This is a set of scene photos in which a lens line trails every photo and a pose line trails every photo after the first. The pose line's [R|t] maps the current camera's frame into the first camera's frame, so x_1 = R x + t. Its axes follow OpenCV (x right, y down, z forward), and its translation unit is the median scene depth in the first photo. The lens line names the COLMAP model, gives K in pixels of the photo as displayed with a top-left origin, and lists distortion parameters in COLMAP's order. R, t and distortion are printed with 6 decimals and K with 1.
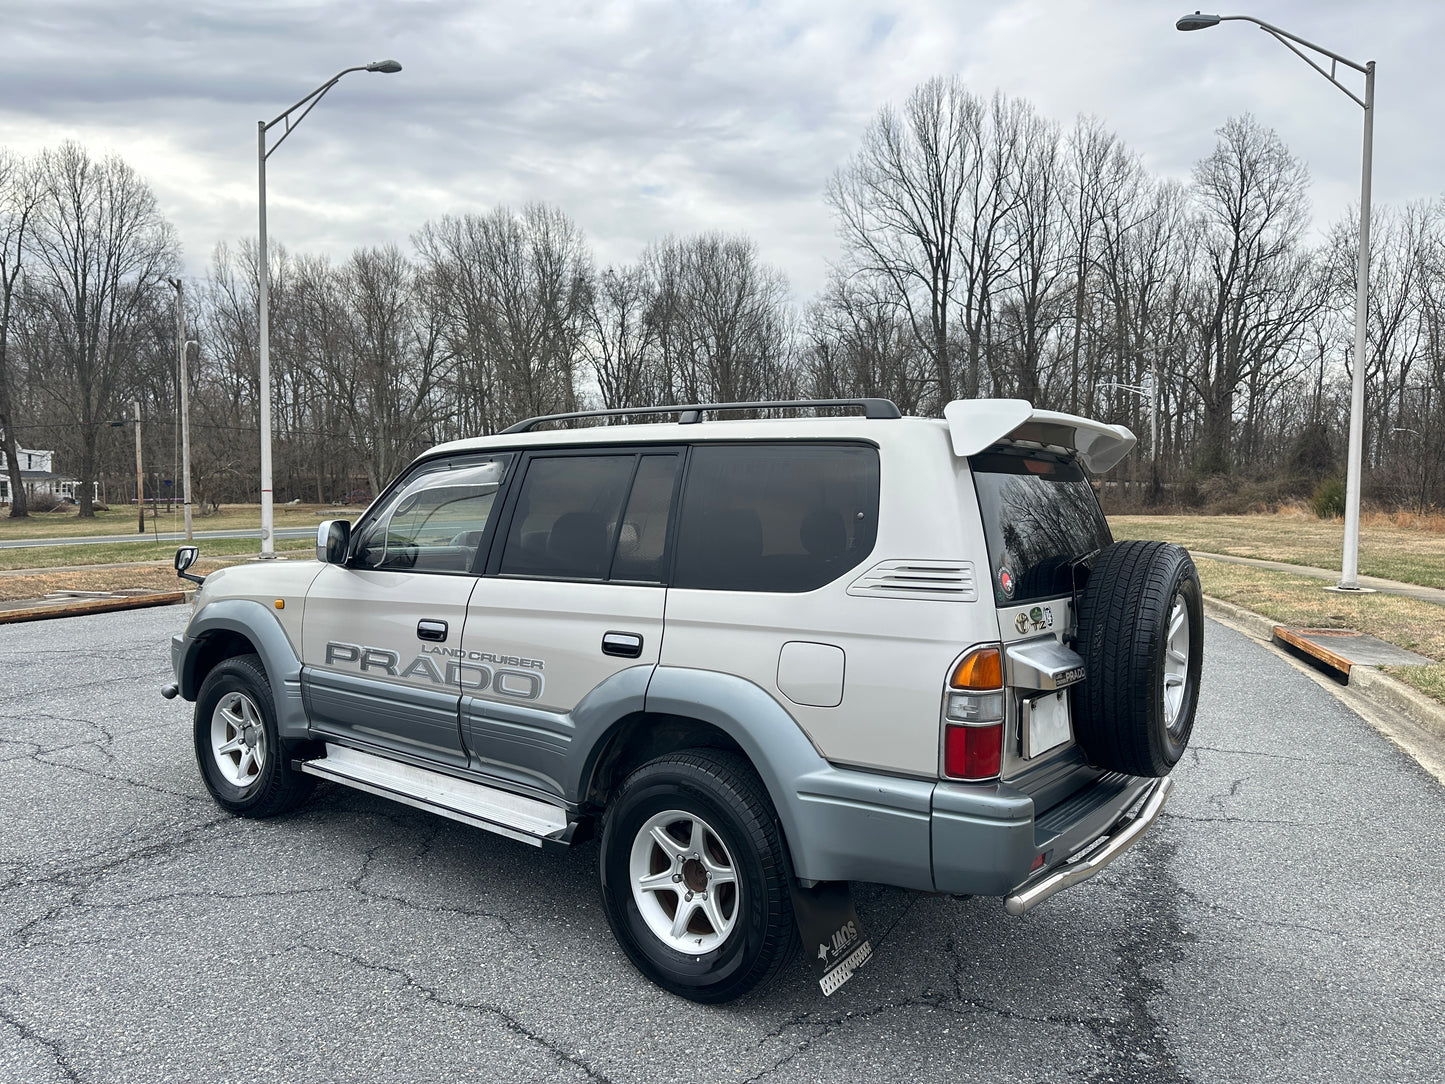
lens RADIAL K [[1003.1, 0, 720.9], [0, 1003.1, 552.3], [0, 0, 1]] dist [0.066348, -0.081962]
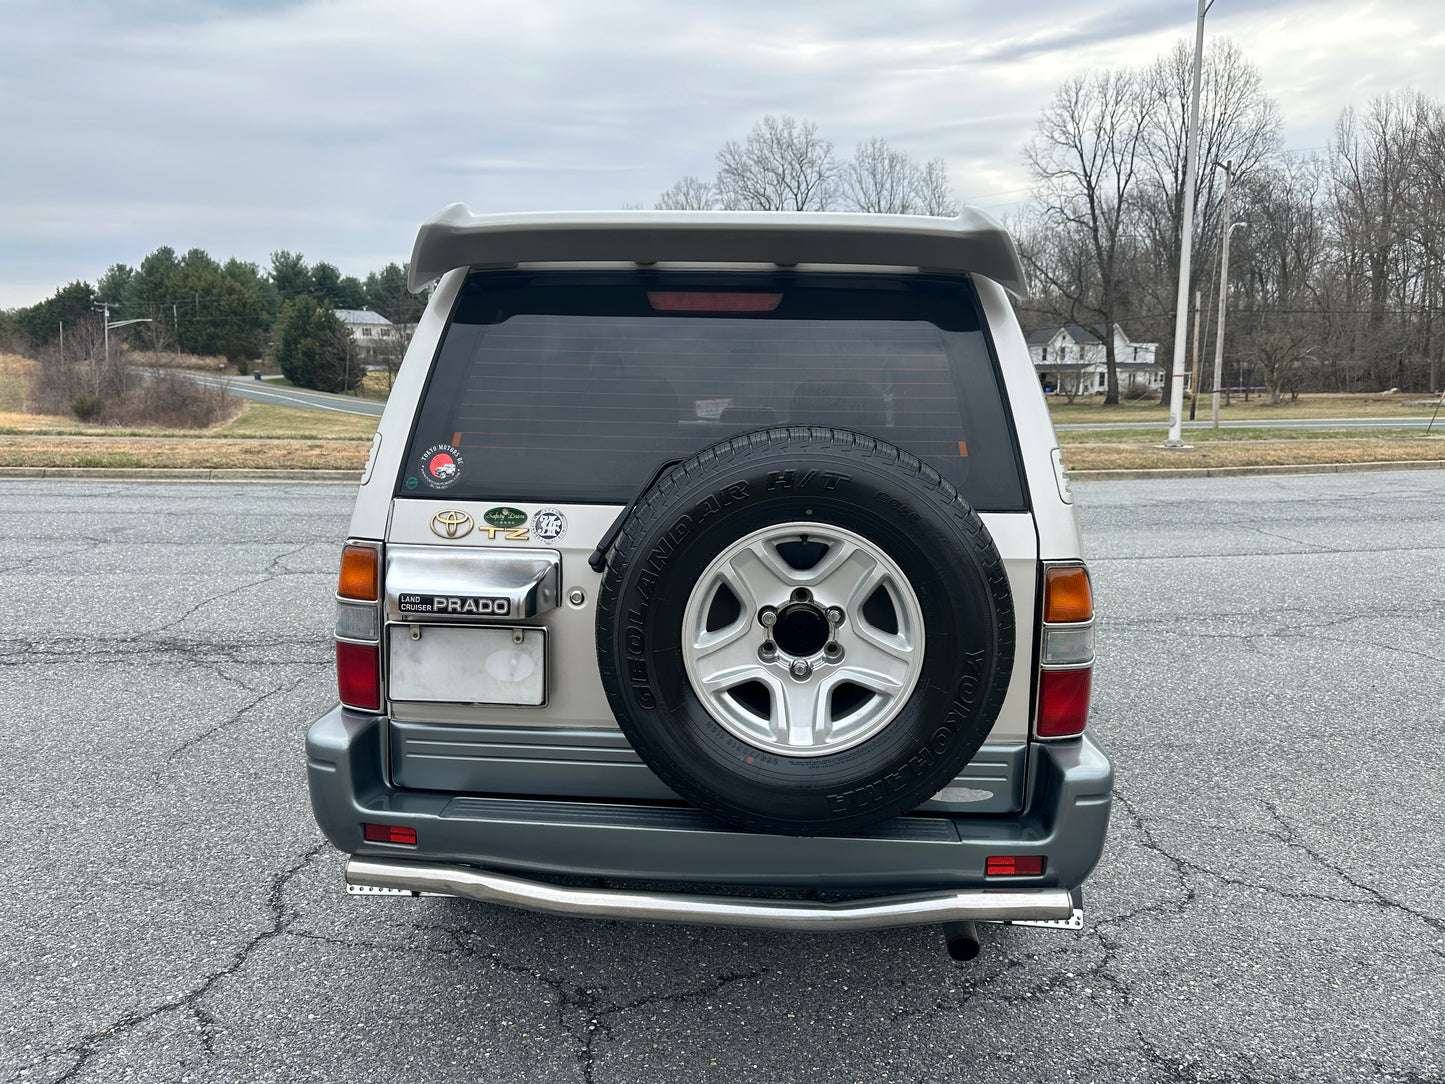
lens RADIAL K [[1003.1, 0, 723.2], [0, 1003.1, 542.5], [0, 0, 1]] dist [0.066348, -0.081962]
pose [[0.541700, 0.125958, -0.831081, 0.561492], [-0.044000, 0.991603, 0.121608, -0.007544], [0.839420, -0.029307, 0.542693, 0.430613]]
